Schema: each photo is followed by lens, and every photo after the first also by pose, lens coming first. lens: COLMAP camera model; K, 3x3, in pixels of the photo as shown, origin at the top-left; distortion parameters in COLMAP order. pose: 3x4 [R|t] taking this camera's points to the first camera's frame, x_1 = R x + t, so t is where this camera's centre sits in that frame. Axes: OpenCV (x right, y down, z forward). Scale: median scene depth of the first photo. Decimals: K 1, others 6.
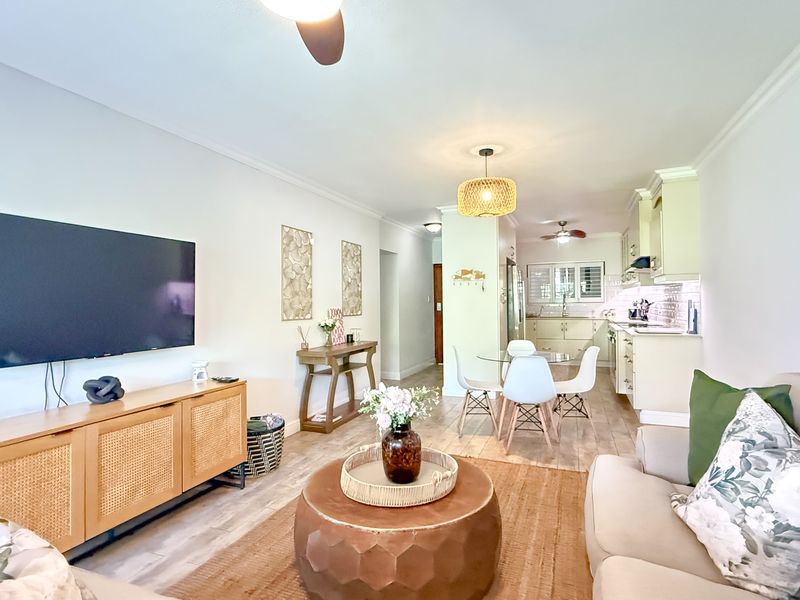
lens RADIAL K [[433.8, 0, 400.0], [0, 433.8, 300.0], [0, 0, 1]] dist [0.001023, -0.001139]
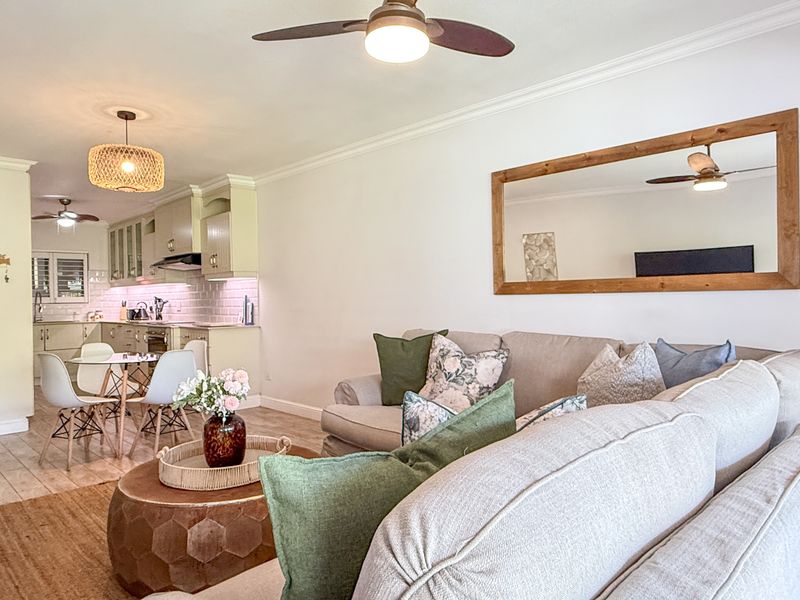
lens RADIAL K [[550.9, 0, 375.7], [0, 550.9, 302.1], [0, 0, 1]] dist [0.031693, 0.001002]
pose [[0.443524, 0.001962, 0.896260, -0.364176], [0.007569, 0.999954, -0.005935, 0.022301], [-0.896230, 0.009416, 0.443489, 0.052510]]
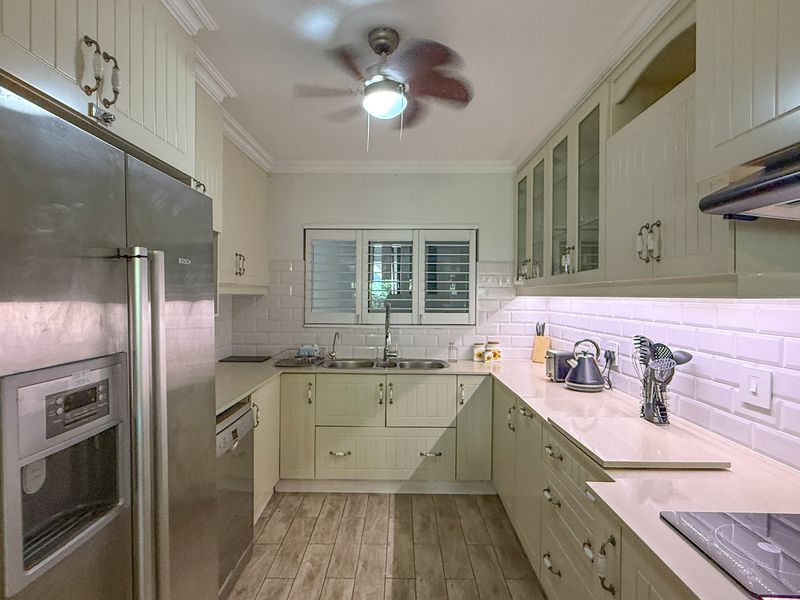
lens RADIAL K [[433.8, 0, 400.0], [0, 433.8, 300.0], [0, 0, 1]] dist [0.001023, -0.001139]
pose [[0.929525, 0.015927, 0.368416, 0.370436], [-0.019612, 0.999788, 0.006259, -0.031208], [-0.368238, -0.013043, 0.929640, 0.958322]]
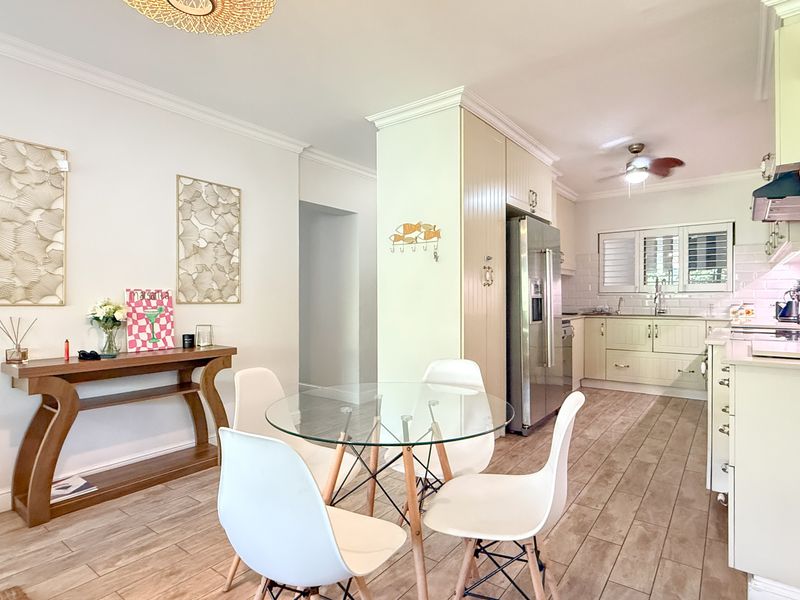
lens RADIAL K [[433.8, 0, 400.0], [0, 433.8, 300.0], [0, 0, 1]] dist [0.001023, -0.001139]
pose [[0.963375, 0.011930, -0.267893, 0.295175], [-0.009151, 0.999891, 0.011622, 0.021500], [0.268002, -0.008745, 0.963379, 0.474317]]
